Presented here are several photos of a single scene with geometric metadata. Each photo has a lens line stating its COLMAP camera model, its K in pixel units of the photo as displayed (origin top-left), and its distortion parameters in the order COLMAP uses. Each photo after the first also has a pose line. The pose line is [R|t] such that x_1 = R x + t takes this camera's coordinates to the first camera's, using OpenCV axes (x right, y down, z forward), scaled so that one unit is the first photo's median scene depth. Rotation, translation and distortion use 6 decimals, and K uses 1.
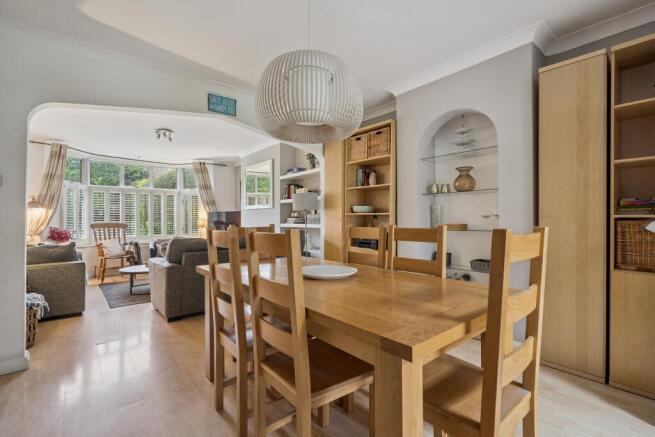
lens RADIAL K [[297.2, 0, 326.8], [0, 297.2, 219.1], [0, 0, 1]] dist [0.002113, 0.000110]
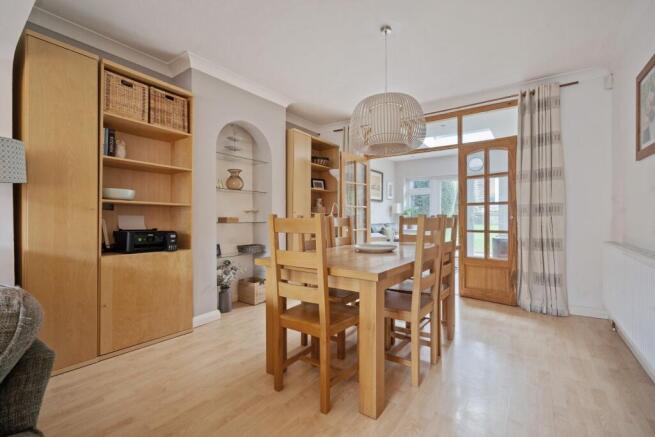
lens RADIAL K [[297.2, 0, 327.9], [0, 297.2, 219.0], [0, 0, 1]] dist [0.002113, 0.000110]
pose [[-0.261294, 0.004554, 0.965248, -0.733030], [-0.000984, 0.999987, -0.004985, 0.024629], [-0.965259, -0.002253, -0.261286, 0.897336]]
